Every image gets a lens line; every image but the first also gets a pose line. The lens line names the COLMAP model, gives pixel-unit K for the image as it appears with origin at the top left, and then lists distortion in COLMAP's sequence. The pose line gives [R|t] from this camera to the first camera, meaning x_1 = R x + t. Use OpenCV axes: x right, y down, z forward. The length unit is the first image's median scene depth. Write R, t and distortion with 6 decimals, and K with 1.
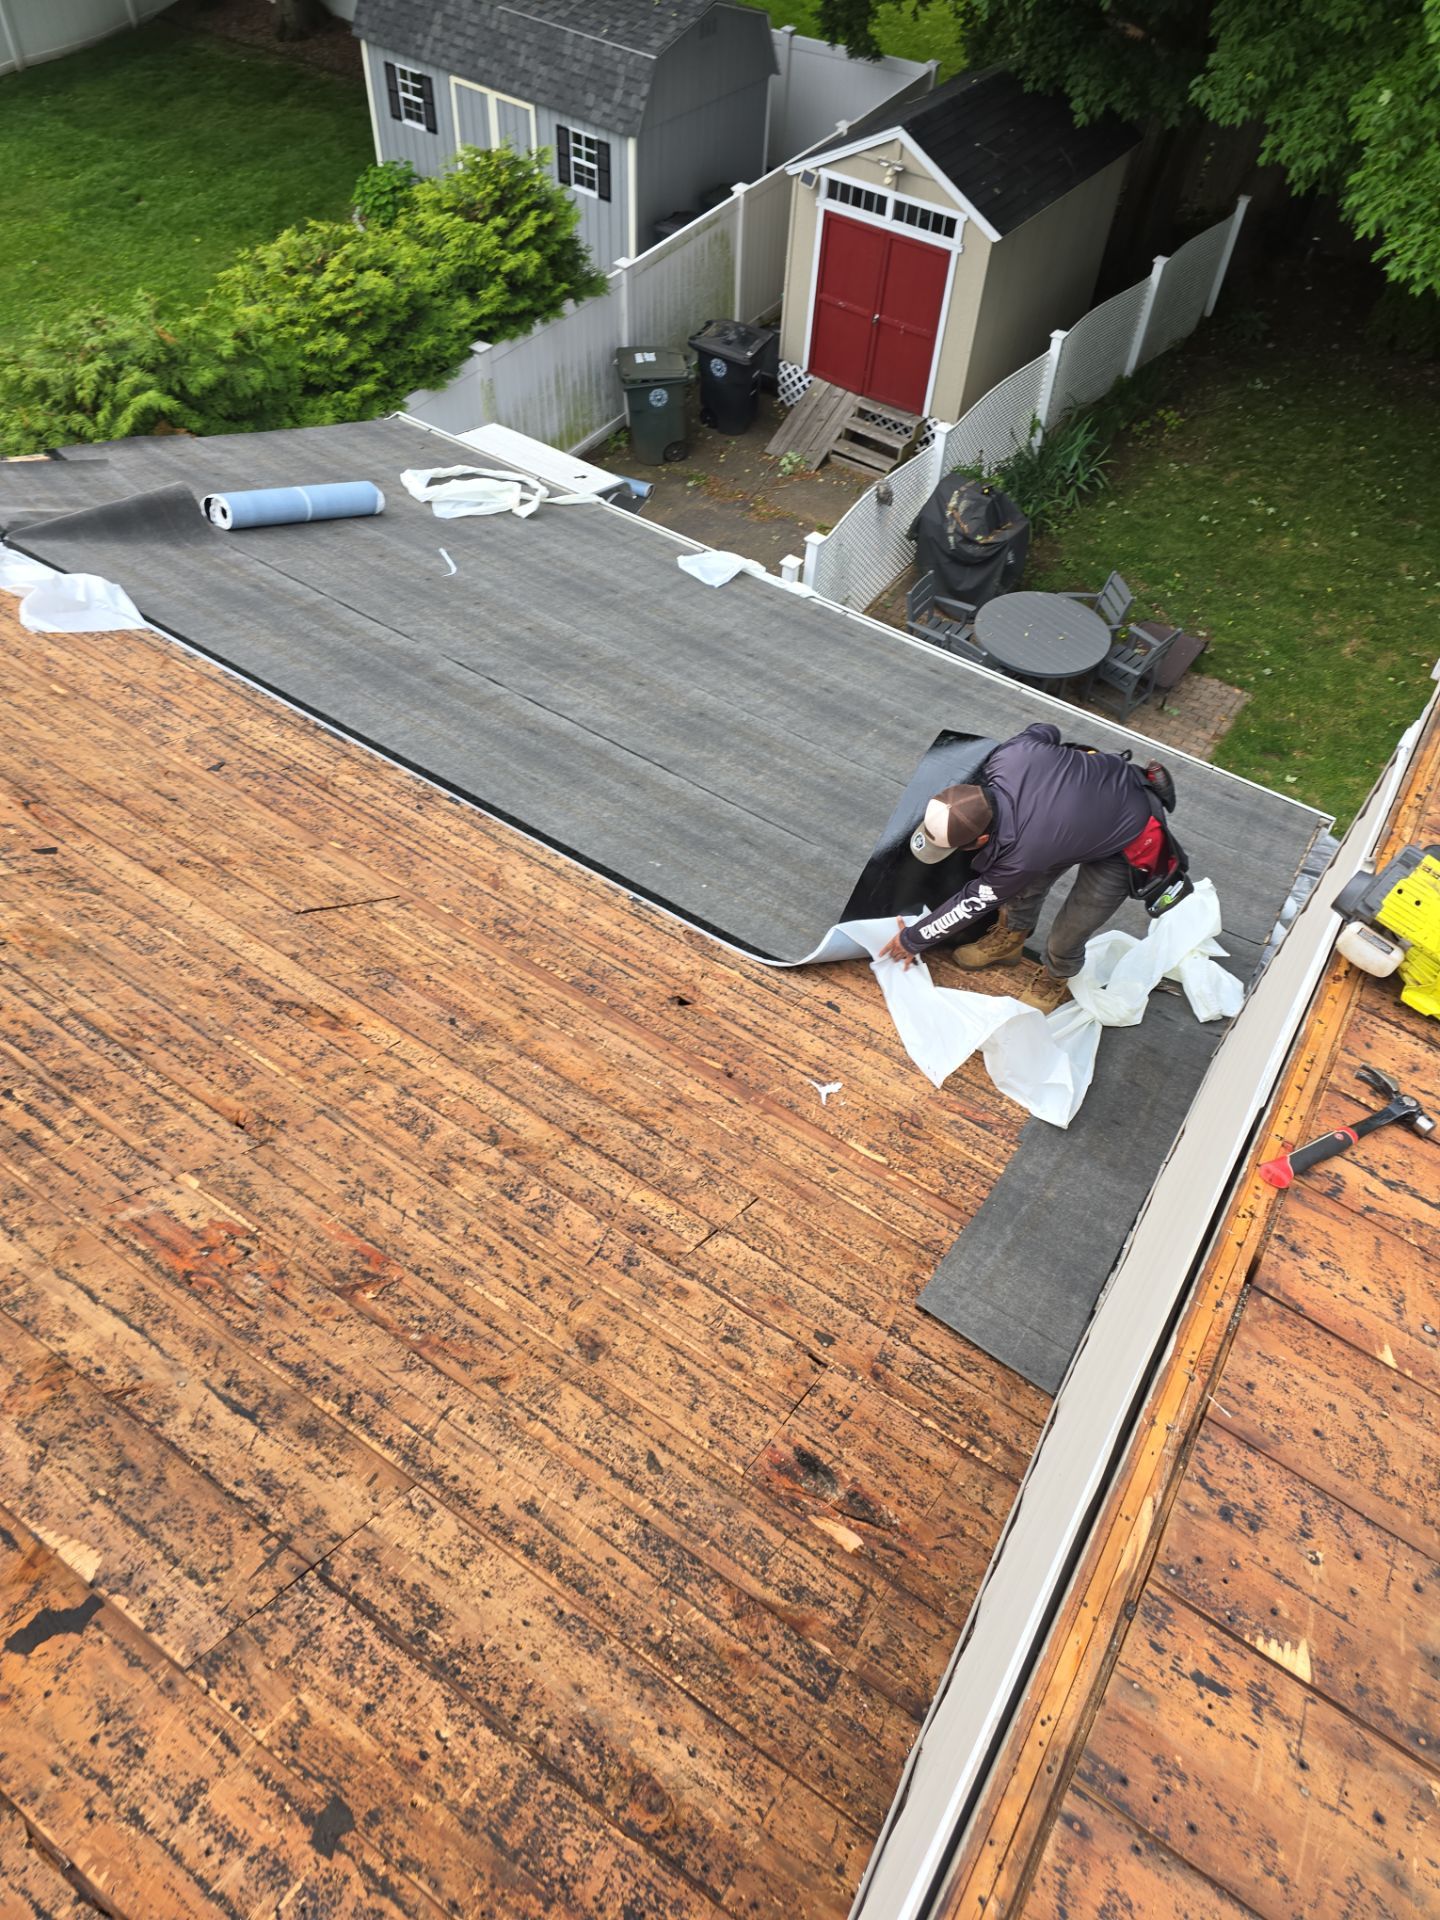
lens RADIAL K [[1306.5, 0, 720.0], [0, 1306.5, 960.0], [0, 0, 1]] dist [0.023150, -0.020184]
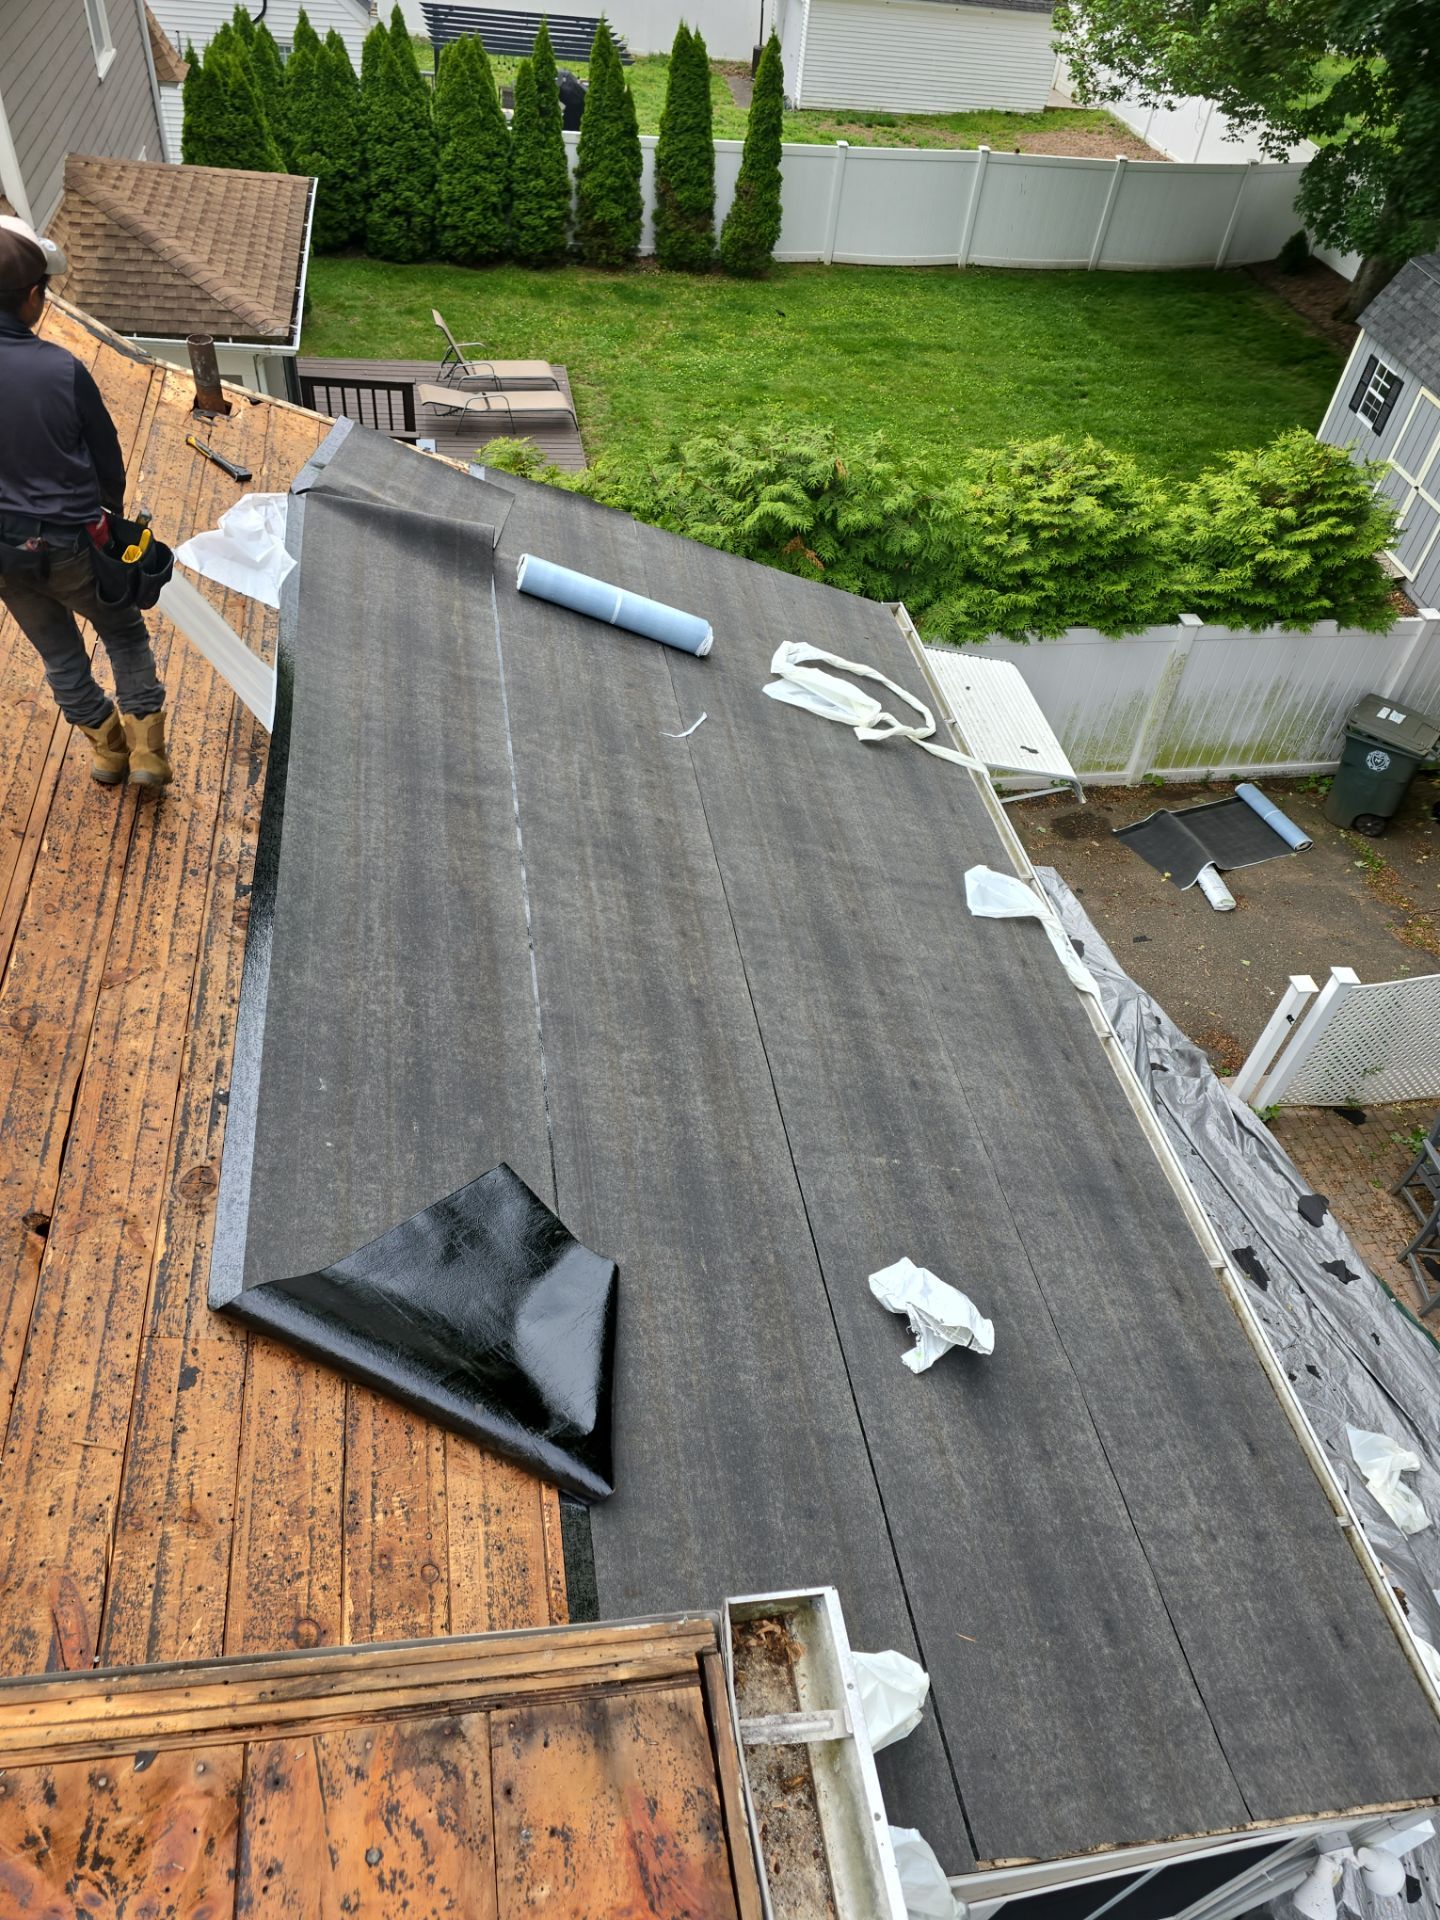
lens RADIAL K [[1333.1, 0, 725.2], [0, 1333.1, 936.8], [0, 0, 1]] dist [0.073633, -0.066791]
pose [[0.699946, 0.517031, -0.492702, 0.163172], [-0.595147, 0.803614, -0.002185, -0.101177], [0.394812, 0.294759, 0.870196, 0.134814]]
